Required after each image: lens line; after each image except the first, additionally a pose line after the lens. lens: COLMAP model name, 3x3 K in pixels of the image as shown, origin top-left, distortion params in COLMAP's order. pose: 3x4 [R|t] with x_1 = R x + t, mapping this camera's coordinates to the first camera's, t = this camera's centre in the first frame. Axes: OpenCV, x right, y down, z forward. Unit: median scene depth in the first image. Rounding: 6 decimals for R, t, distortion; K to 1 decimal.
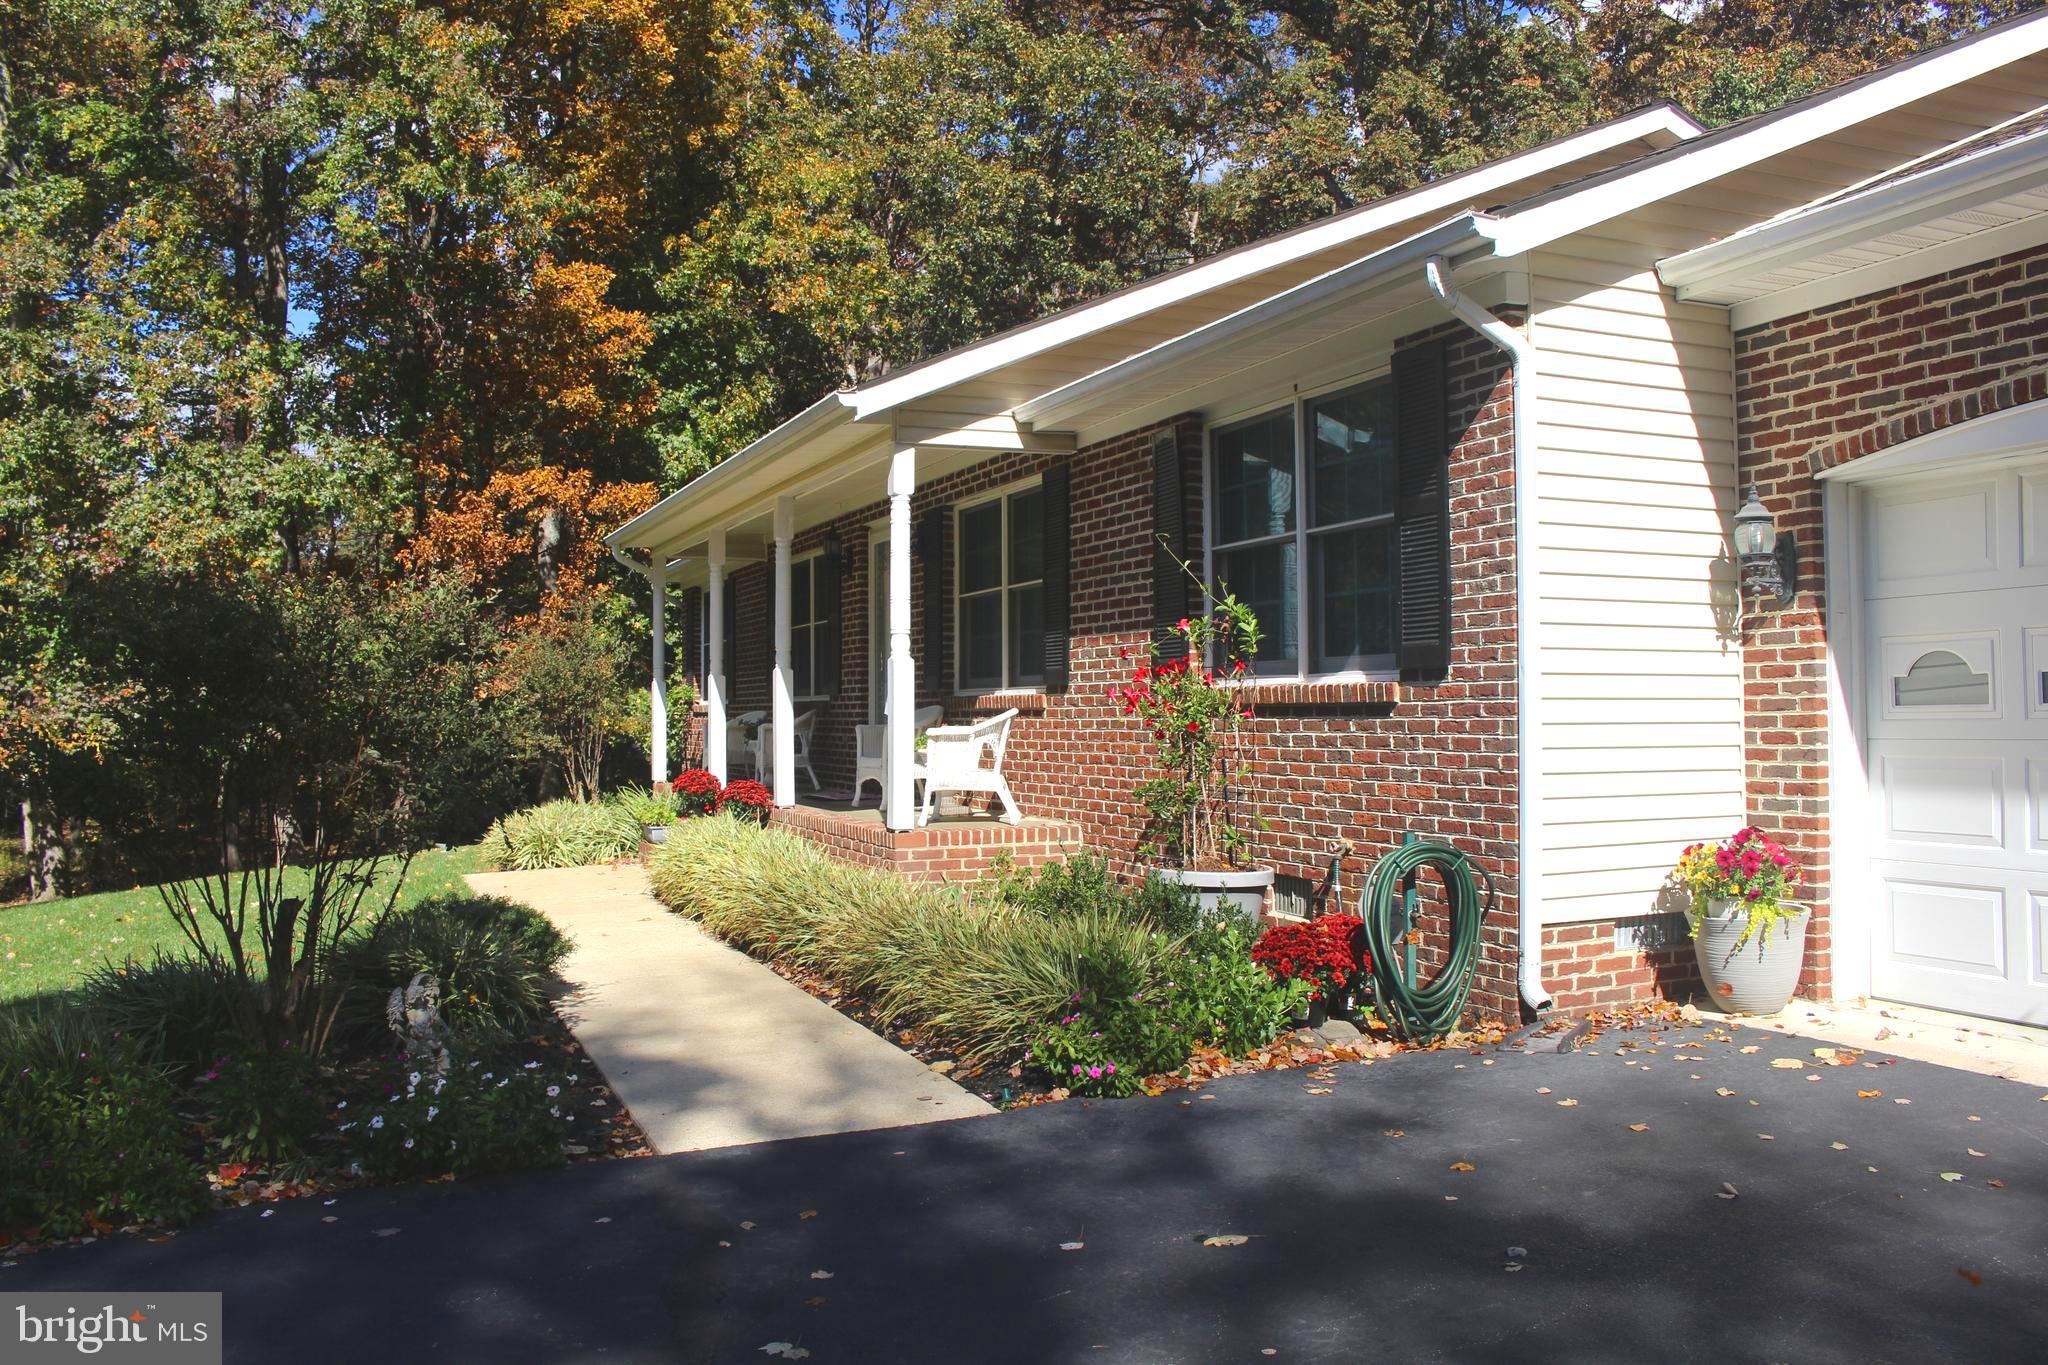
lens RADIAL K [[1767.4, 0, 1024.0], [0, 1767.4, 682.5], [0, 0, 1]] dist [-0.003685, -0.002039]
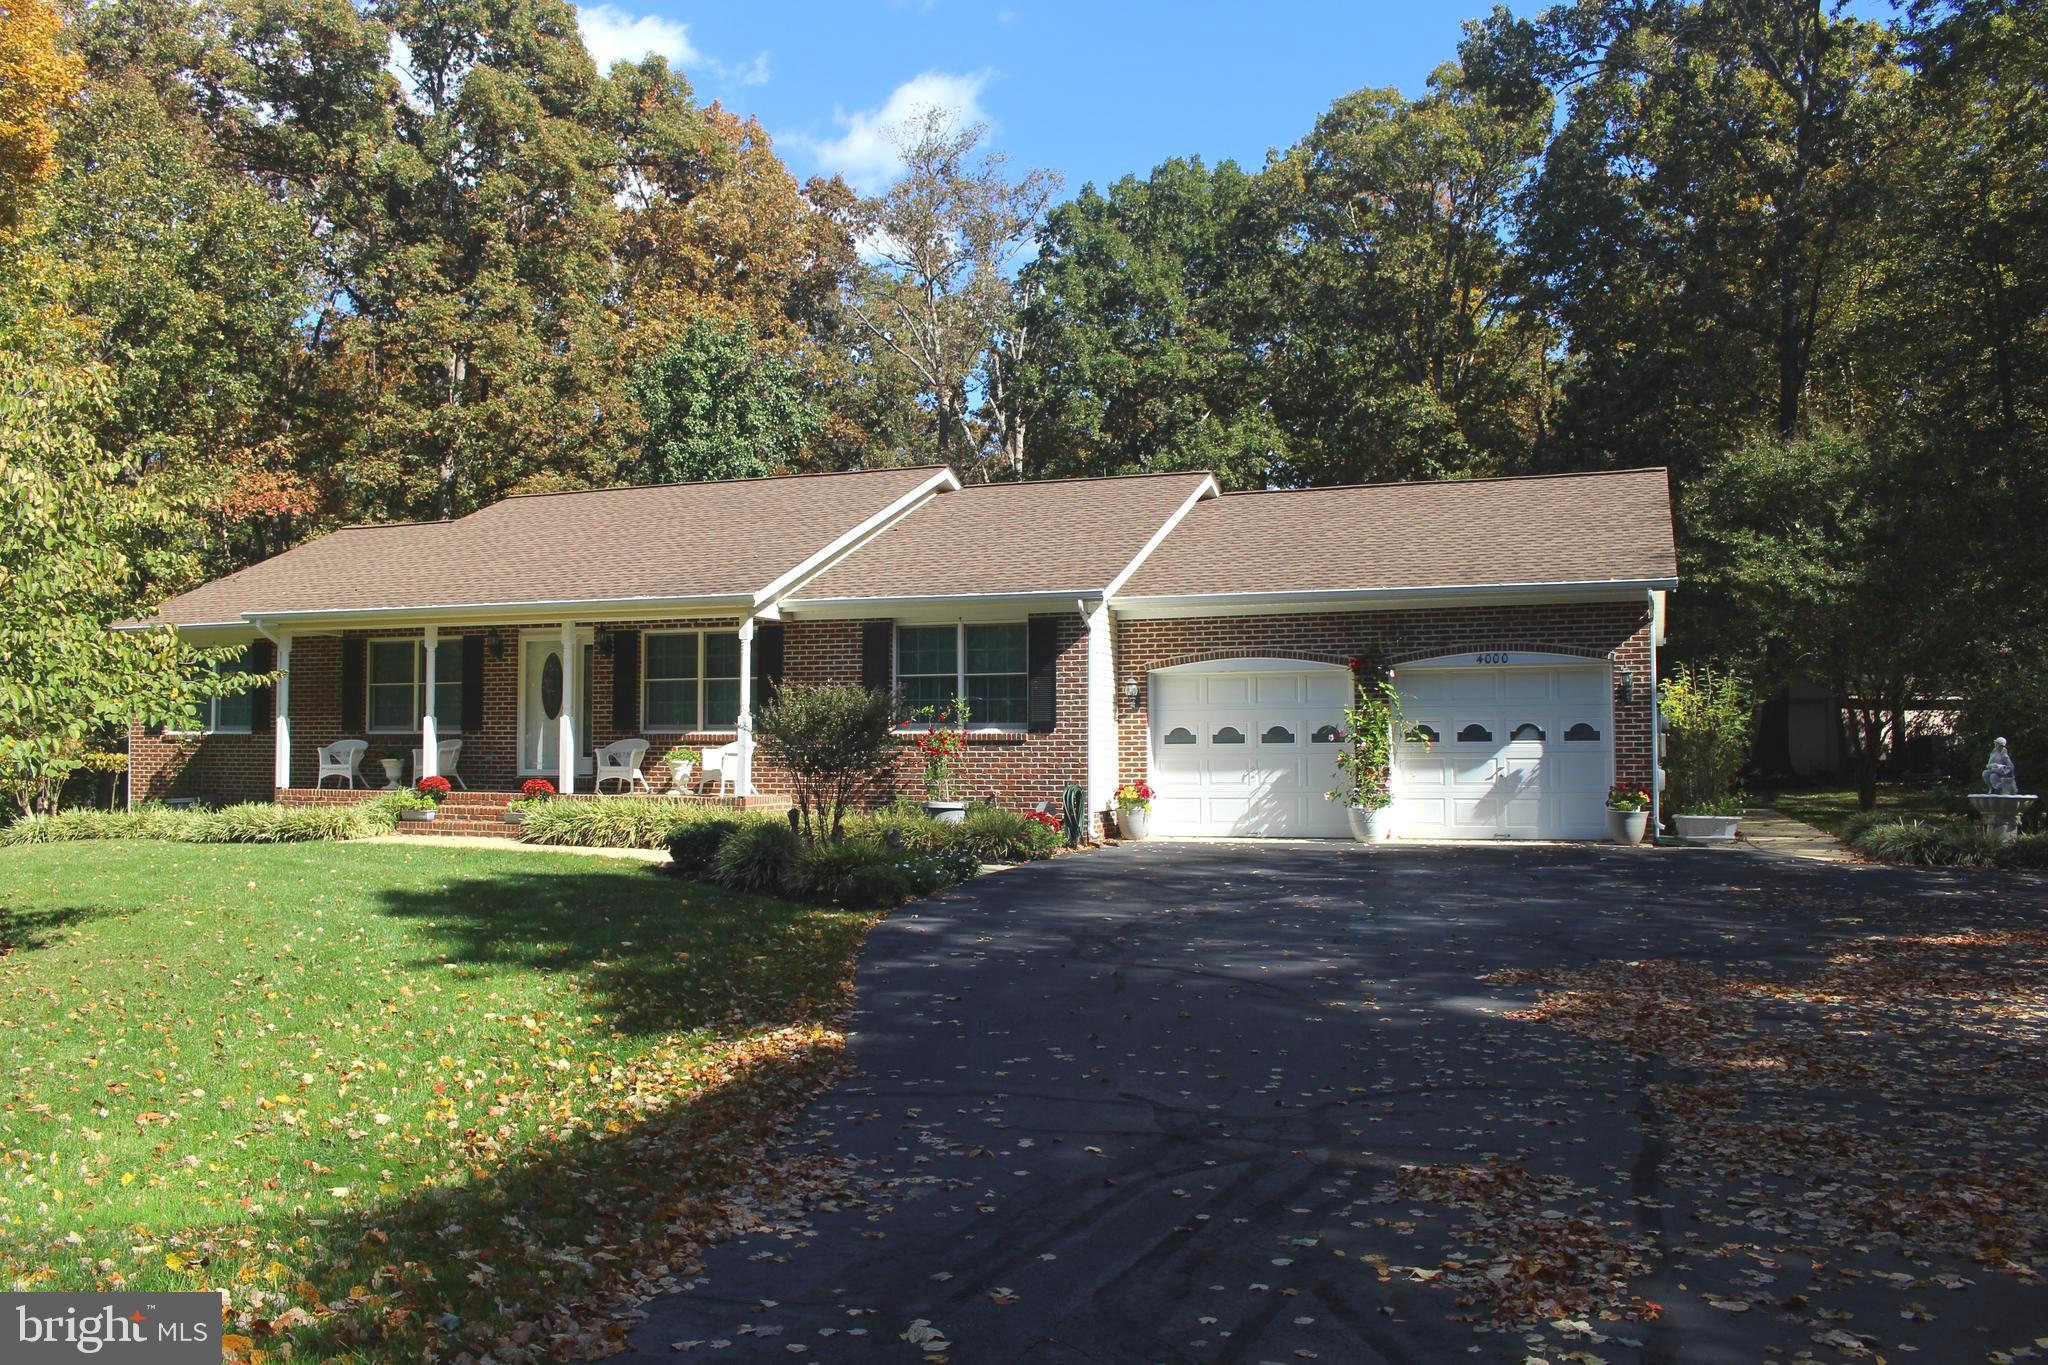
lens RADIAL K [[1767.4, 0, 1024.0], [0, 1767.4, 682.5], [0, 0, 1]] dist [-0.003685, -0.002039]
pose [[0.750630, 0.045614, 0.659146, -1.720232], [-0.023077, 0.998815, -0.042840, 0.041441], [-0.660320, 0.016946, 0.750793, -1.172290]]
